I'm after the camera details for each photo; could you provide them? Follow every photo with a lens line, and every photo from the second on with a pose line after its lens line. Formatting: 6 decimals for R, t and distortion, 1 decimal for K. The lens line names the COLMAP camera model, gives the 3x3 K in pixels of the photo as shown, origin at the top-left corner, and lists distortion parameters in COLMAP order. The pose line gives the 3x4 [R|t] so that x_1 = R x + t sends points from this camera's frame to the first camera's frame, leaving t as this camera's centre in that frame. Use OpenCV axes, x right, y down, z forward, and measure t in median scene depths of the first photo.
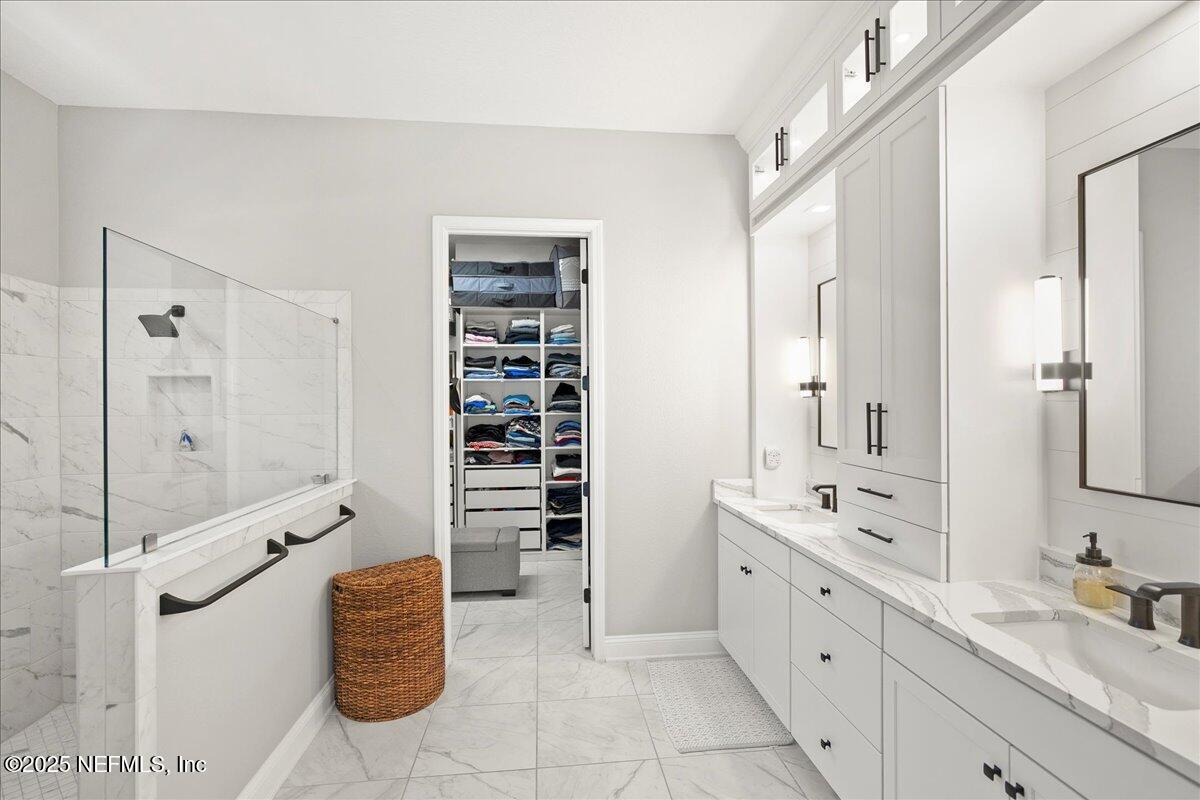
lens RADIAL K [[554.4, 0, 598.3], [0, 554.4, 401.1], [0, 0, 1]] dist [-0.004267, 0.001878]
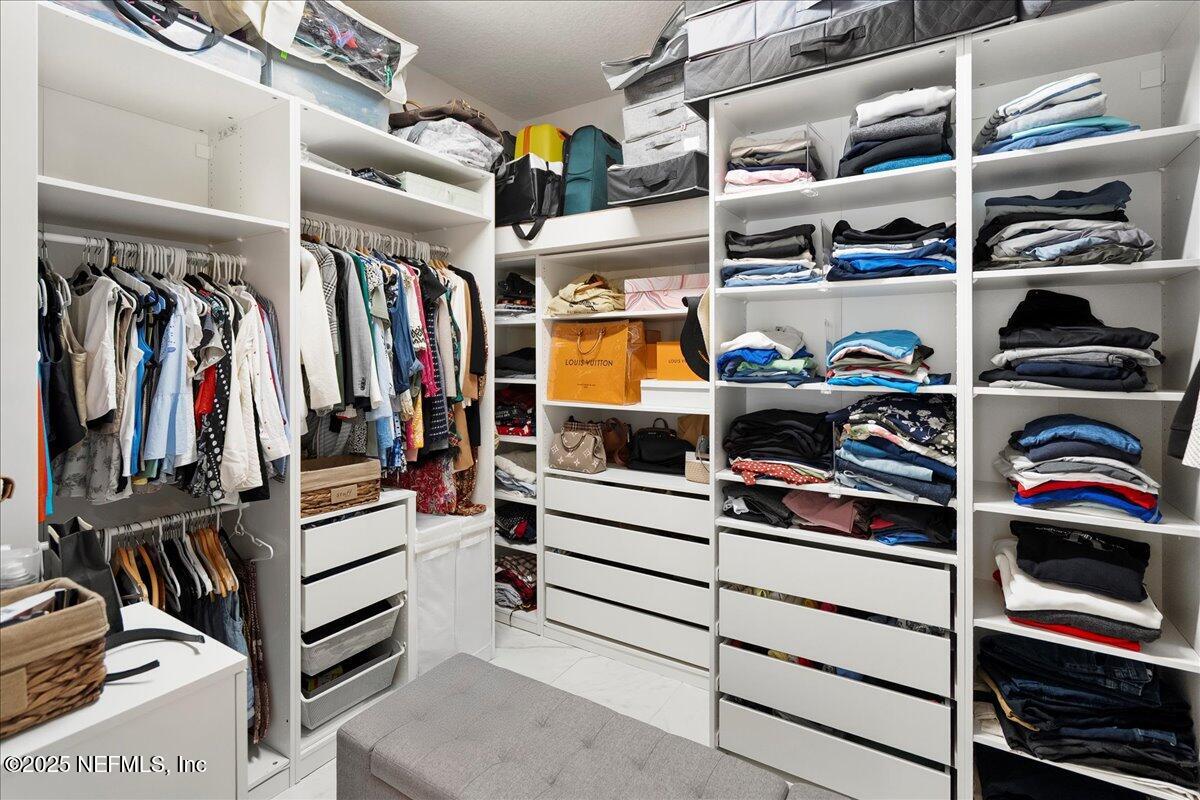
lens RADIAL K [[554.4, 0, 607.7], [0, 554.4, 354.1], [0, 0, 1]] dist [-0.004267, 0.001878]
pose [[0.785797, 0.006806, -0.618447, -0.066379], [-0.005014, 0.999977, 0.004634, 0.002916], [0.618464, -0.000540, 0.785813, 0.643211]]
